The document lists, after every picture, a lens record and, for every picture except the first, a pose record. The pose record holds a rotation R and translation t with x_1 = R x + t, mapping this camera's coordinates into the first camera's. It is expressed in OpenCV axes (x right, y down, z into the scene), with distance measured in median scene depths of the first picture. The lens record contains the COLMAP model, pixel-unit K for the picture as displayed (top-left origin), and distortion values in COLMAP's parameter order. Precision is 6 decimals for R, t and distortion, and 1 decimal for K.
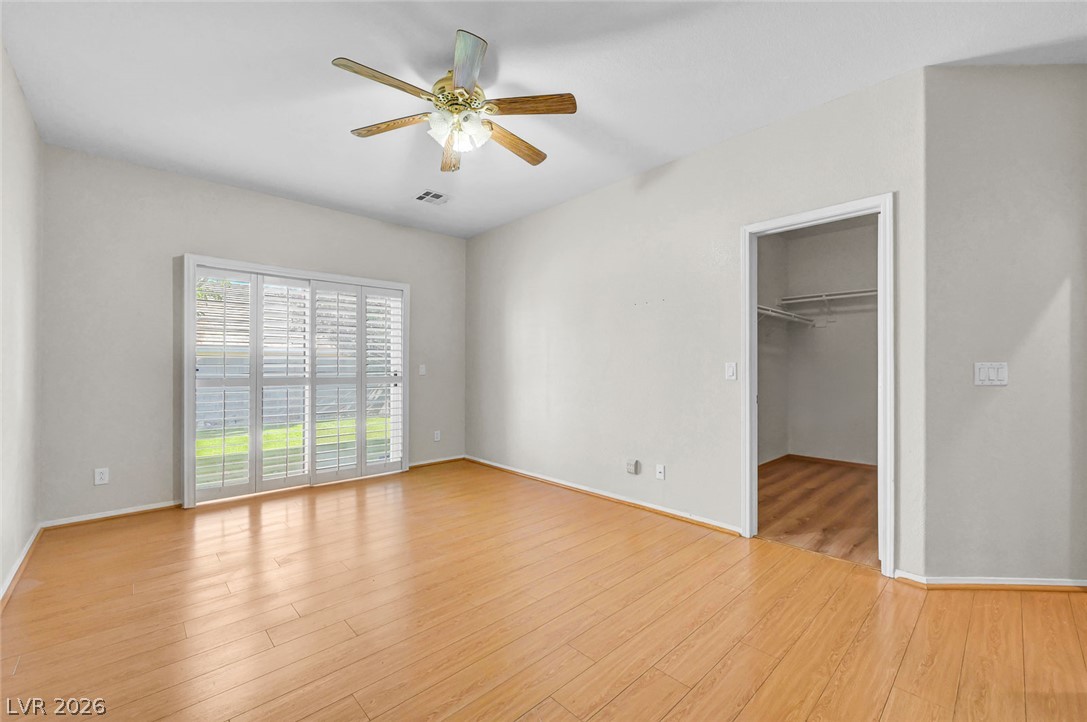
lens RADIAL K [[444.0, 0, 547.5], [0, 444.0, 362.1], [0, 0, 1]] dist [-0.002819, -0.000424]
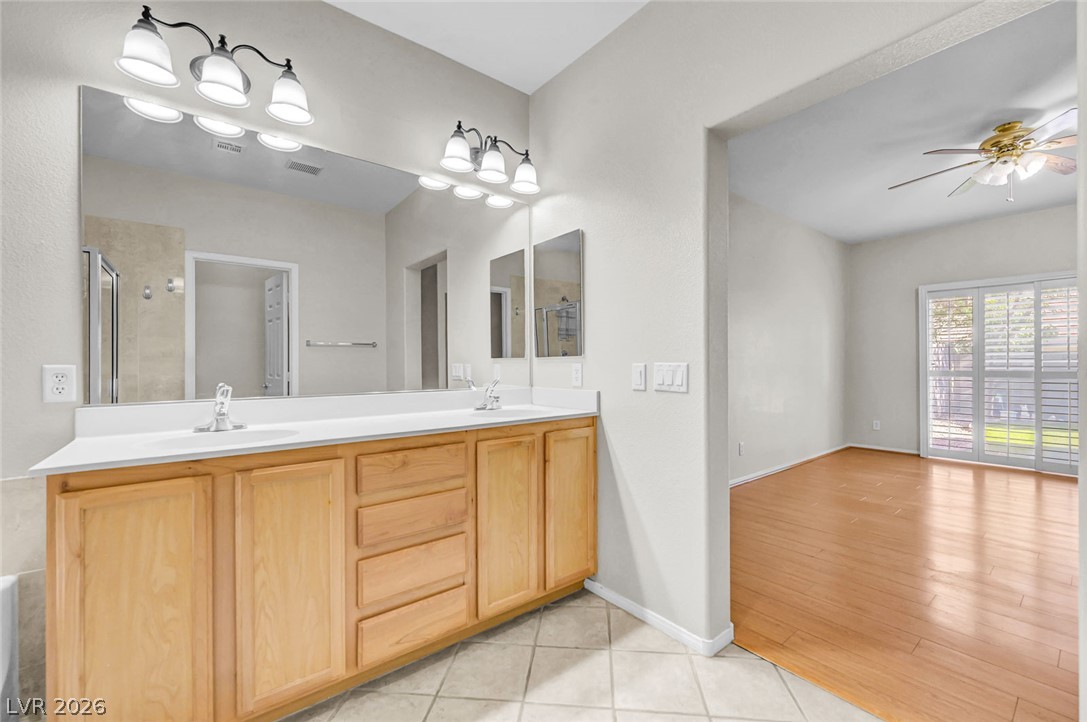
lens RADIAL K [[444.0, 0, 544.4], [0, 444.0, 365.7], [0, 0, 1]] dist [-0.002819, -0.000424]
pose [[-0.110558, 0.005038, -0.993857, 0.688423], [0.013789, 0.999899, 0.003534, 0.000336], [0.993774, -0.013314, -0.110616, -0.080671]]
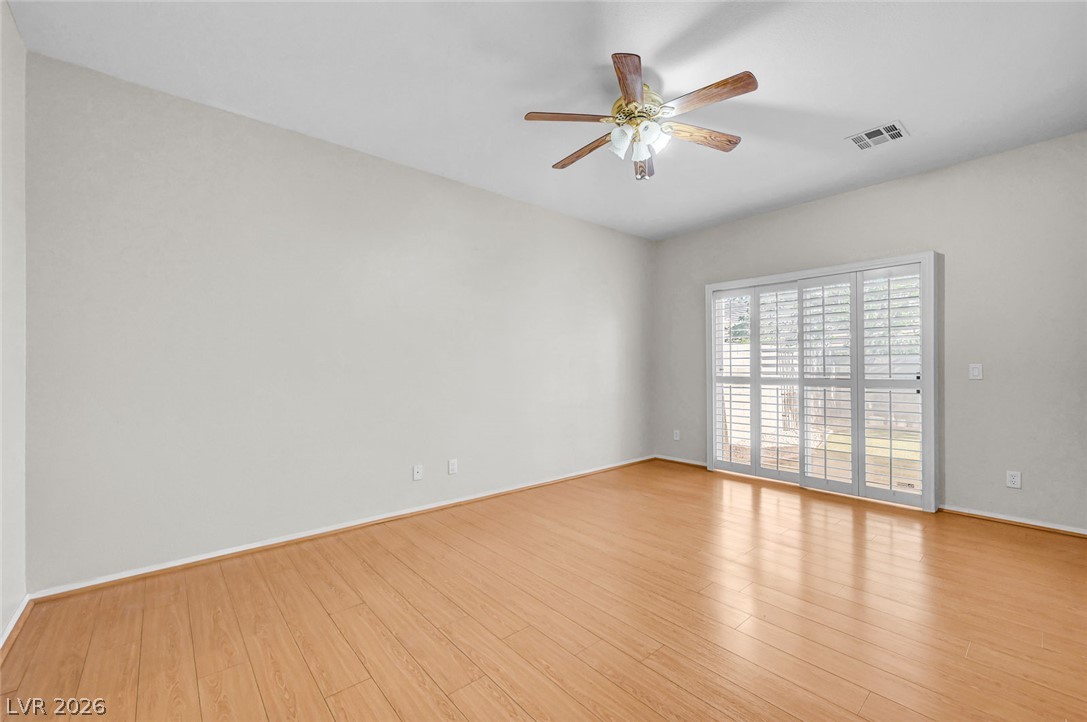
lens RADIAL K [[444.0, 0, 546.2], [0, 444.0, 365.2], [0, 0, 1]] dist [-0.002819, -0.000424]
pose [[-0.056945, -0.005021, -0.998365, 0.504231], [0.011061, 0.999923, -0.005660, 0.005774], [0.998316, -0.011366, -0.056885, 0.493100]]
